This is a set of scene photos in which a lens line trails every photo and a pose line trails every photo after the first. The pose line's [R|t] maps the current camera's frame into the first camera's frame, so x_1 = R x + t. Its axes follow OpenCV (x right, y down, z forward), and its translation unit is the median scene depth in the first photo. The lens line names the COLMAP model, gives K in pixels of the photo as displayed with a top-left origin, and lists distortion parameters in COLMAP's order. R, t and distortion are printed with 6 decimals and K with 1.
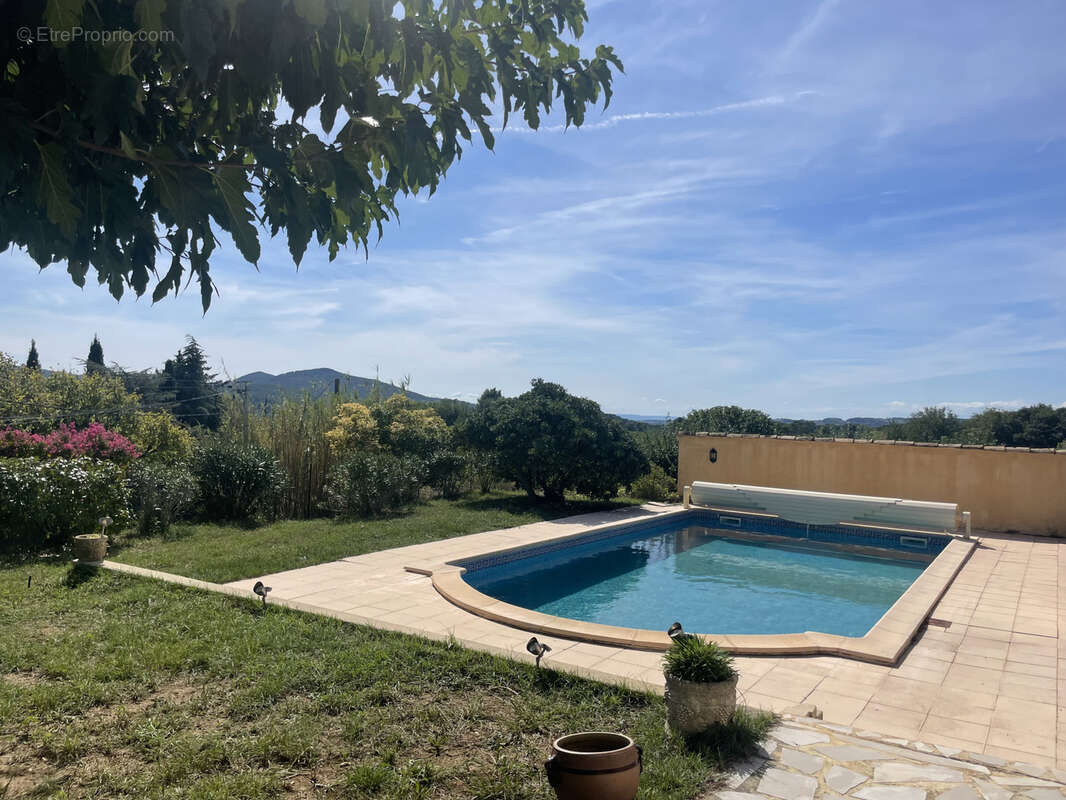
lens RADIAL K [[810.6, 0, 530.5], [0, 810.6, 384.4], [0, 0, 1]] dist [0.098694, -0.133274]
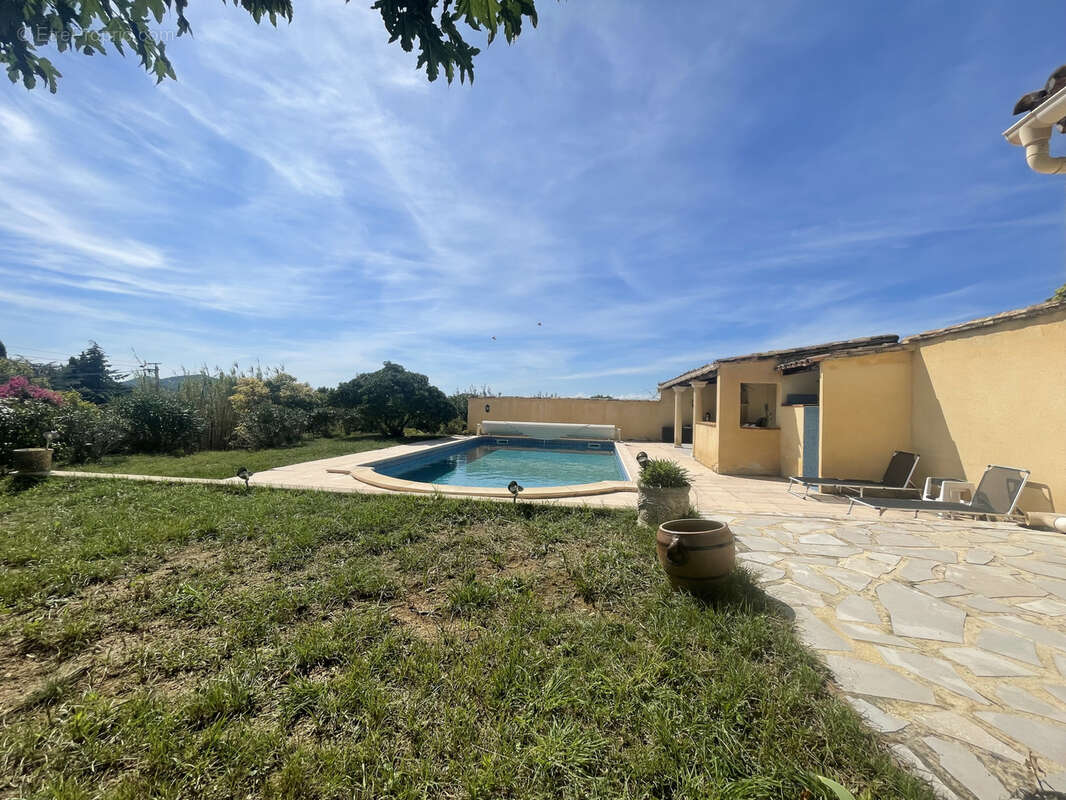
lens RADIAL K [[427.7, 0, 533.0], [0, 427.7, 400.0], [0, 0, 1]] dist [-0.004297, -0.000196]
pose [[0.913969, -0.004042, 0.405764, -0.111746], [-0.007333, 0.999623, 0.026476, 0.070443], [-0.405718, -0.027174, 0.913594, 0.157499]]
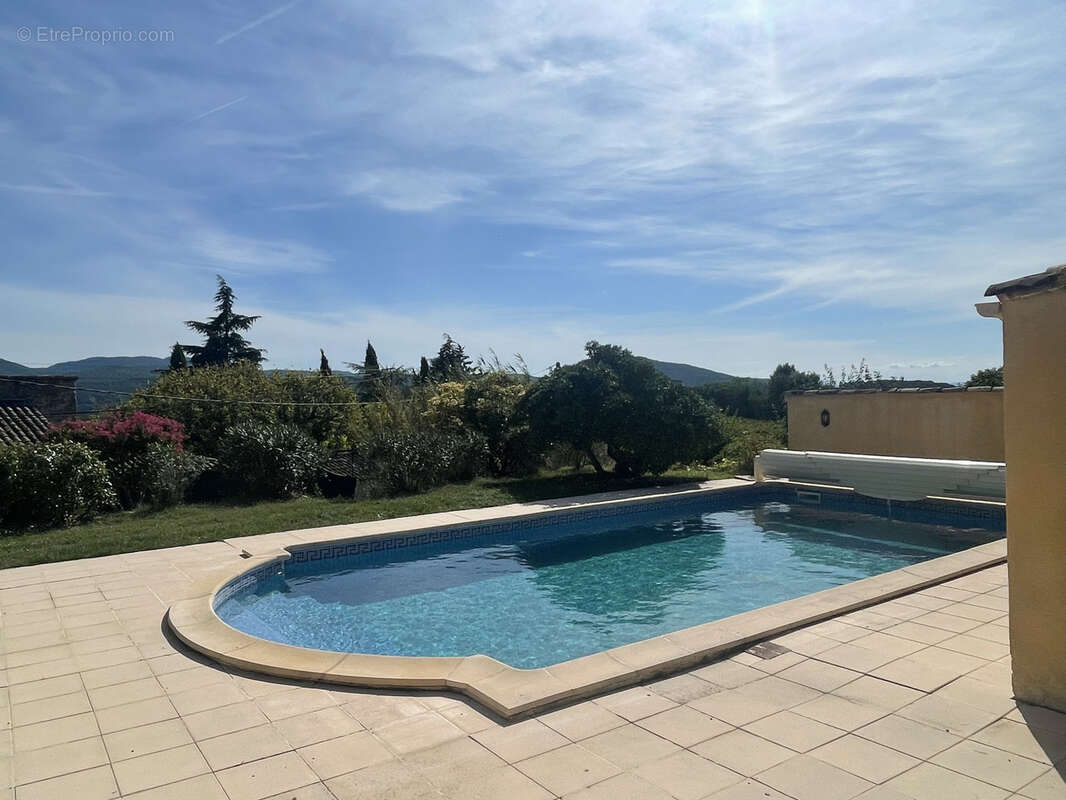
lens RADIAL K [[775.4, 0, 533.0], [0, 775.4, 400.0], [0, 0, 1]] dist [0.001226, 0.000115]
pose [[0.921525, -0.053746, -0.384582, 0.419222], [0.068983, 0.997281, 0.025923, 0.047897], [0.382143, -0.050418, 0.922727, 0.280540]]
